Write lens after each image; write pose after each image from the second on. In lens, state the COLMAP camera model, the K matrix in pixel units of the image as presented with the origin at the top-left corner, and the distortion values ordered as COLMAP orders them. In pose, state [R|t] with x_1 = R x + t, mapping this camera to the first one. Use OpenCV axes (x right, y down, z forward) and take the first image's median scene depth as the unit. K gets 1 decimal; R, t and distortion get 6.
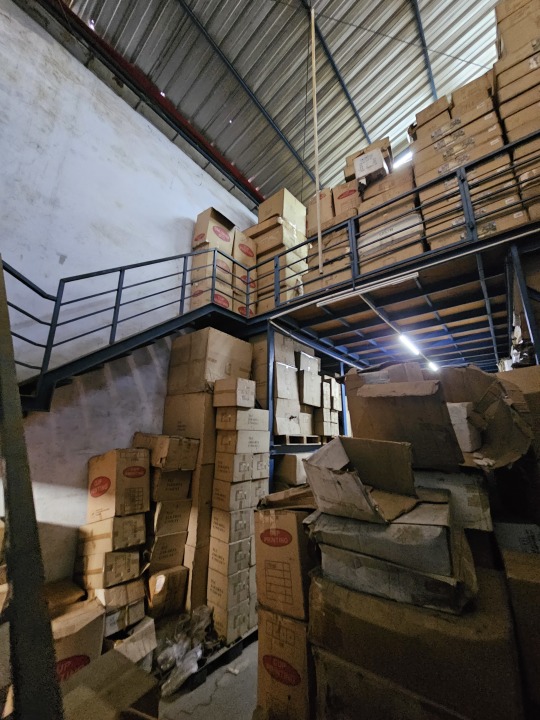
lens RADIAL K [[296.7, 0, 270.0], [0, 296.7, 360.0], [0, 0, 1]] dist [0.000084, 0.000034]
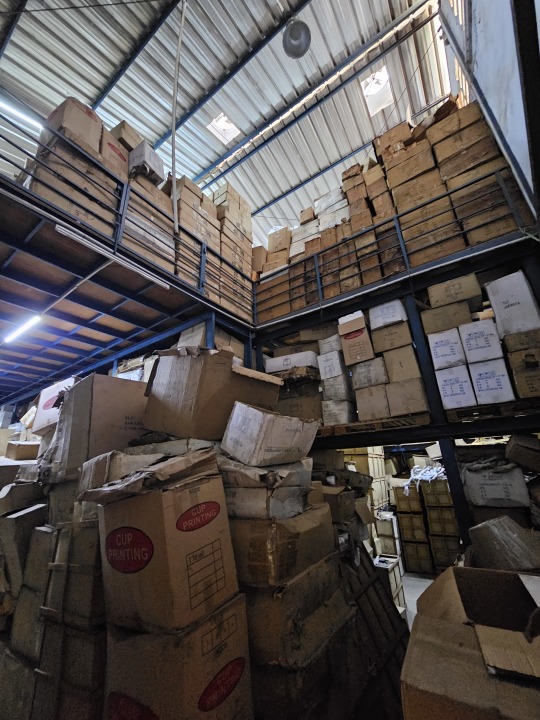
lens RADIAL K [[291.2, 0, 270.0], [0, 291.2, 360.0], [0, 0, 1]] dist [-0.000414, 0.000028]
pose [[-0.056677, 0.344061, 0.937235, -0.419904], [-0.212754, 0.913020, -0.348038, 0.240392], [-0.975461, -0.219127, 0.021453, 0.468136]]
